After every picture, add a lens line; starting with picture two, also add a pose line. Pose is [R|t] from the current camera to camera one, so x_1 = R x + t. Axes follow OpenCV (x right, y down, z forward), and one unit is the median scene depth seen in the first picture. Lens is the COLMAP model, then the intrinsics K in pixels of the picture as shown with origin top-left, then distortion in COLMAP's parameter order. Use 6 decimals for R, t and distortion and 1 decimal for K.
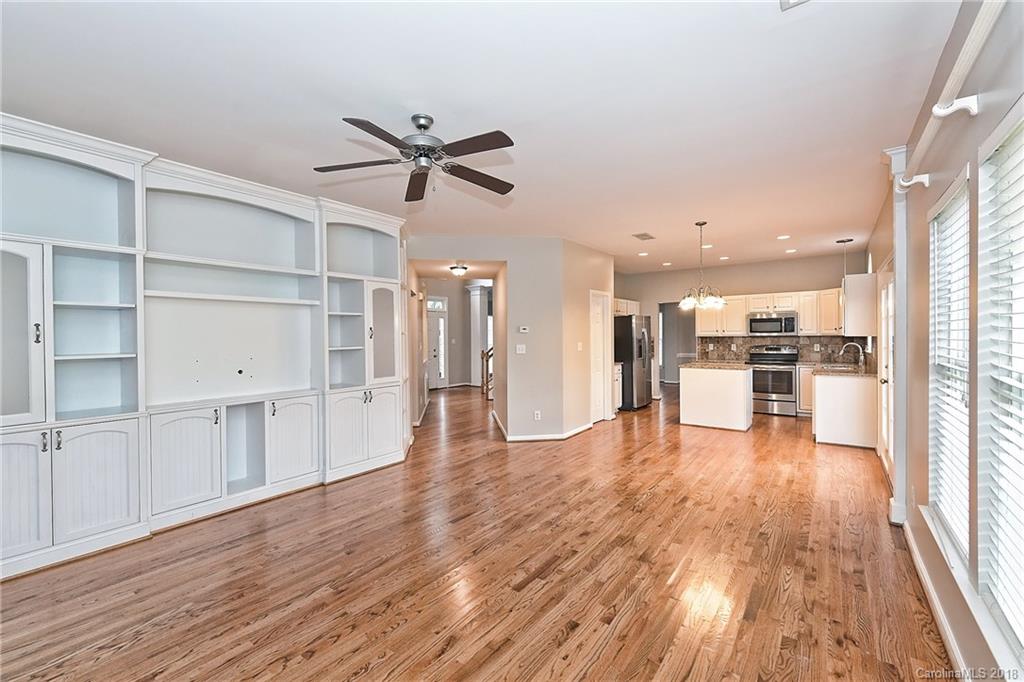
lens RADIAL K [[419.2, 0, 515.2], [0, 419.2, 338.3], [0, 0, 1]] dist [0.001410, 0.000199]
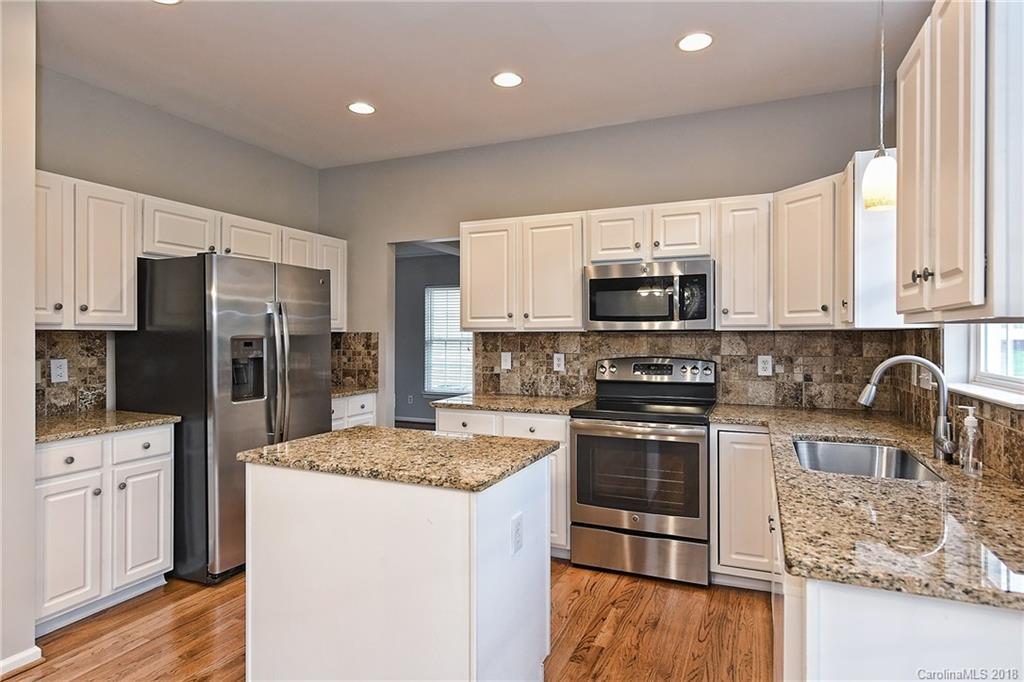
lens RADIAL K [[565.3, 0, 509.6], [0, 565.3, 337.0], [0, 0, 1]] dist [0.003072, 0.000283]
pose [[0.972870, 0.009627, 0.231151, 0.396736], [-0.008379, 0.999945, -0.006380, 0.003314], [-0.231199, 0.004270, 0.972897, 0.580765]]
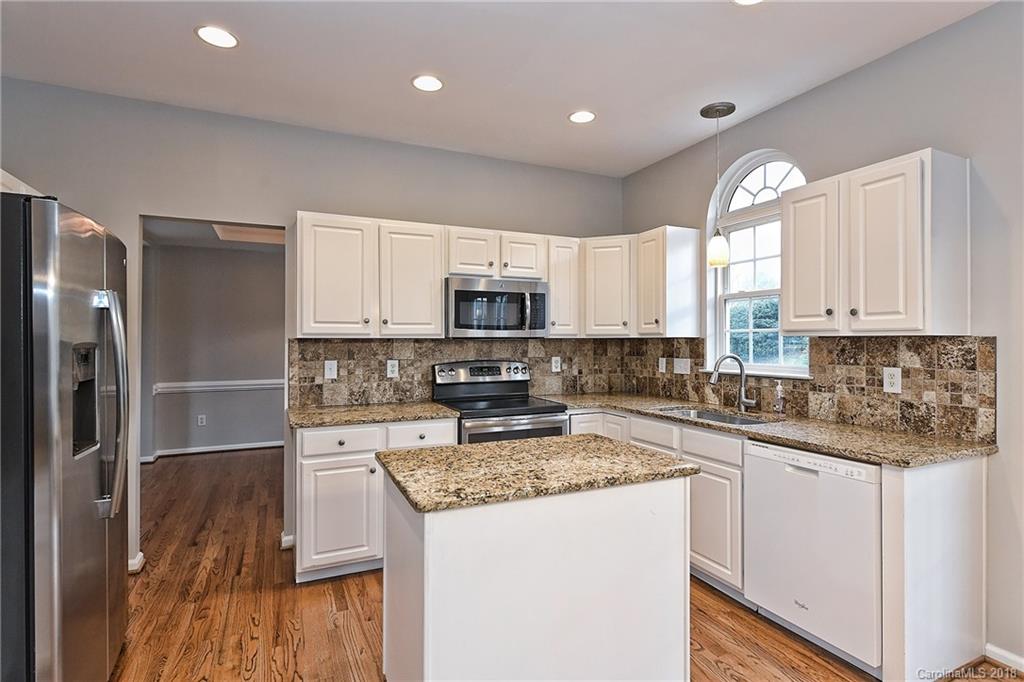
lens RADIAL K [[512.2, 0, 517.7], [0, 512.2, 339.6], [0, 0, 1]] dist [0.003168, -0.001417]
pose [[0.461575, 0.013877, 0.886993, 0.193978], [0.002703, 0.999851, -0.017049, 0.004357], [-0.887097, 0.010266, 0.461469, 0.757040]]
